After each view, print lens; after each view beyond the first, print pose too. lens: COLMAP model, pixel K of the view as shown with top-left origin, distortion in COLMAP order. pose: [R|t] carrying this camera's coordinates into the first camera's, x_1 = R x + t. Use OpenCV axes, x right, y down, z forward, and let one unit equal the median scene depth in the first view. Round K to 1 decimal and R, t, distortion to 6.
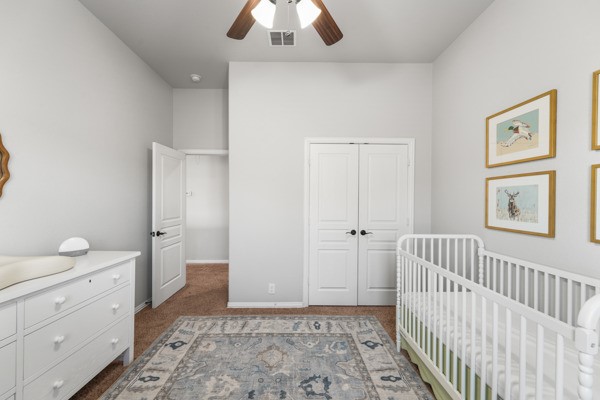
lens RADIAL K [[241.3, 0, 295.5], [0, 241.3, 200.6], [0, 0, 1]] dist [0.000072, 0.000017]
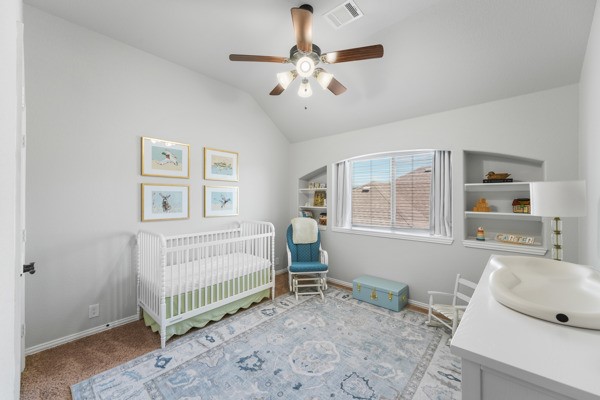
lens RADIAL K [[241.3, 0, 297.3], [0, 241.3, 197.6], [0, 0, 1]] dist [0.000072, 0.000017]
pose [[-0.745584, -0.008022, 0.666363, -0.767258], [-0.004916, 0.999967, 0.006537, -0.032028], [-0.666393, 0.001598, -0.745599, 1.555832]]
